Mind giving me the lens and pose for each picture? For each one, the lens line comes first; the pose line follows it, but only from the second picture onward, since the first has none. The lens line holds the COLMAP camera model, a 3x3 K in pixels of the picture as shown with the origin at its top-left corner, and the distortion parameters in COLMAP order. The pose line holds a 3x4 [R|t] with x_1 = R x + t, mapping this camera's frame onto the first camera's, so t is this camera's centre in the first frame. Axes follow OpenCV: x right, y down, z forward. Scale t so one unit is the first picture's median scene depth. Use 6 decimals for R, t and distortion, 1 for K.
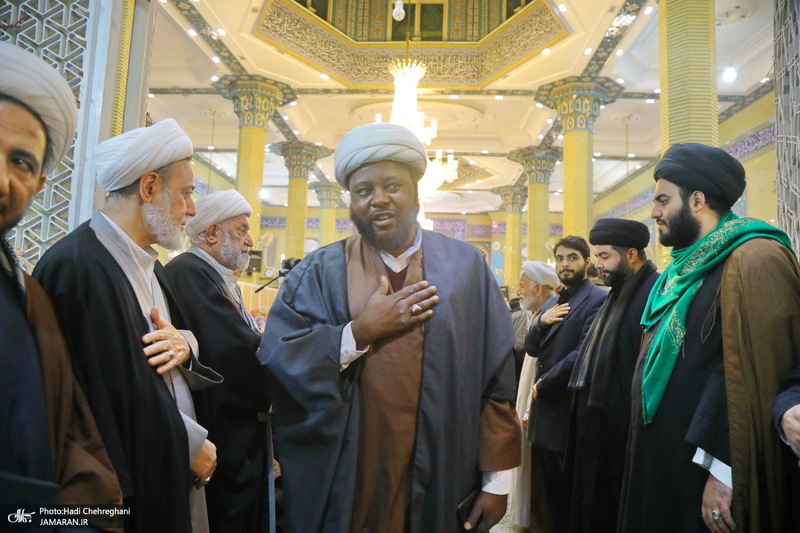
lens RADIAL K [[546.8, 0, 400.0], [0, 546.8, 266.5], [0, 0, 1]] dist [-0.121606, 0.078157]
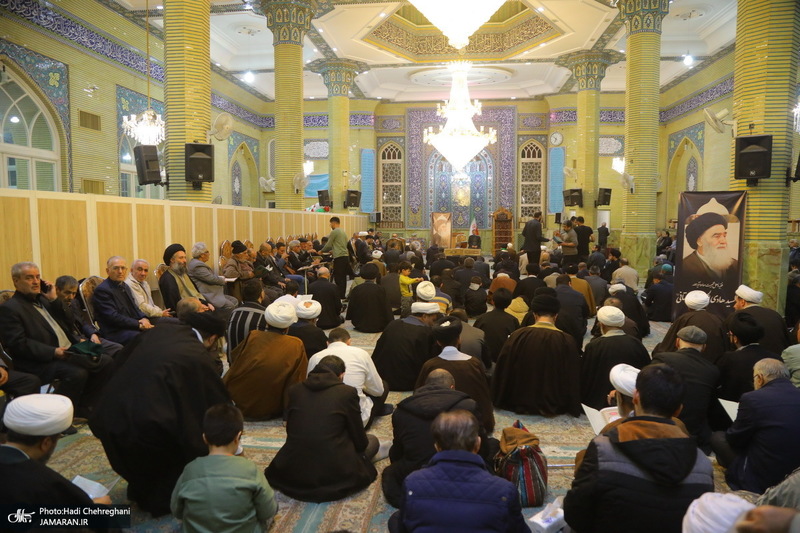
lens RADIAL K [[546.8, 0, 400.0], [0, 546.8, 266.5], [0, 0, 1]] dist [-0.121606, 0.078157]
pose [[0.997832, -0.033251, -0.056796, -0.011284], [0.042178, 0.985556, 0.164014, 0.007581], [0.050522, -0.166054, 0.984822, 0.214222]]
